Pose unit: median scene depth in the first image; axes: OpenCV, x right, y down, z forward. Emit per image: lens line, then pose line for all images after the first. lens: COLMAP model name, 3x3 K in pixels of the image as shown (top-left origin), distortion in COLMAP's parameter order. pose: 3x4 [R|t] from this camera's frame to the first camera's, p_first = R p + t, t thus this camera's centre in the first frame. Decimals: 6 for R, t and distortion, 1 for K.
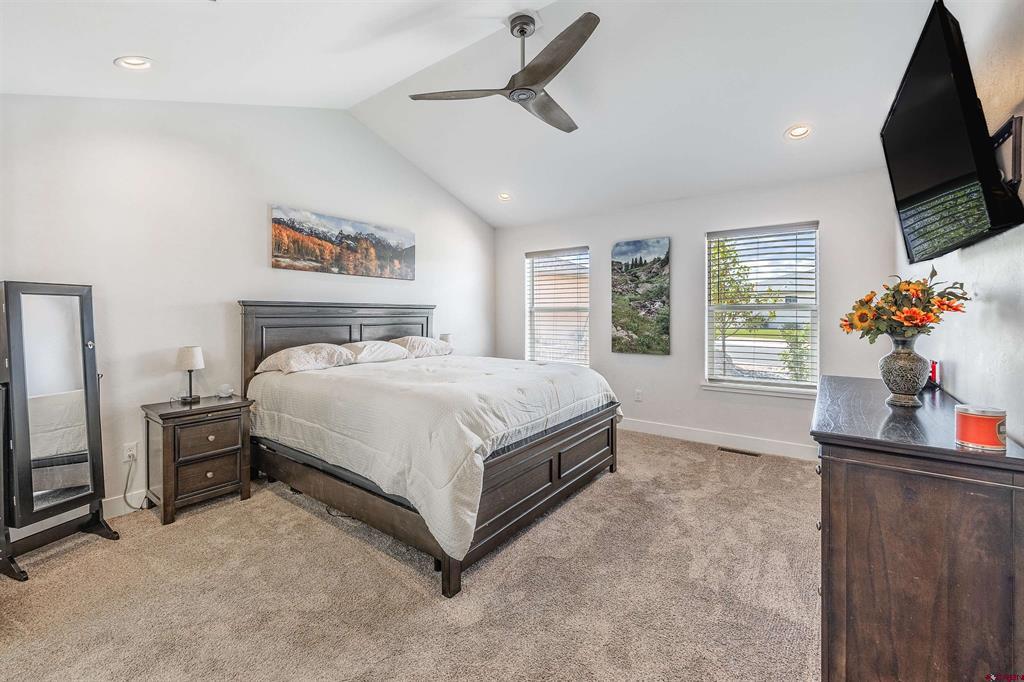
lens RADIAL K [[408.6, 0, 517.9], [0, 408.6, 315.9], [0, 0, 1]] dist [-0.000781, -0.000023]
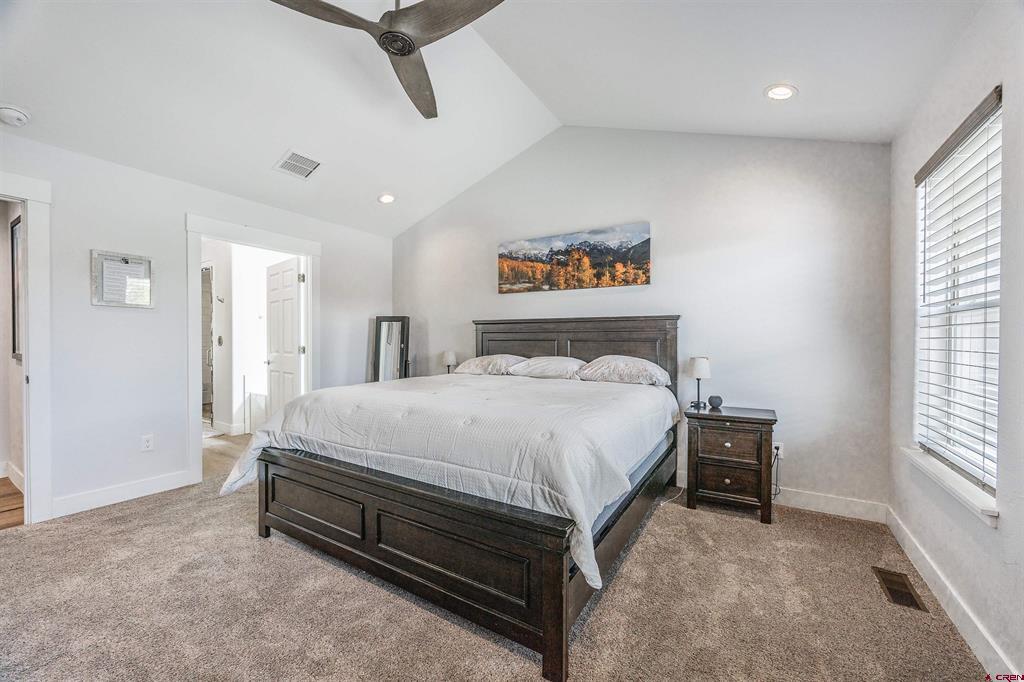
lens RADIAL K [[408.6, 0, 510.8], [0, 408.6, 344.4], [0, 0, 1]] dist [-0.000781, -0.000023]
pose [[0.086122, 0.020854, -0.996066, 0.600936], [0.001564, 0.999777, 0.021067, 0.012944], [0.996283, -0.003372, 0.086070, 0.817802]]
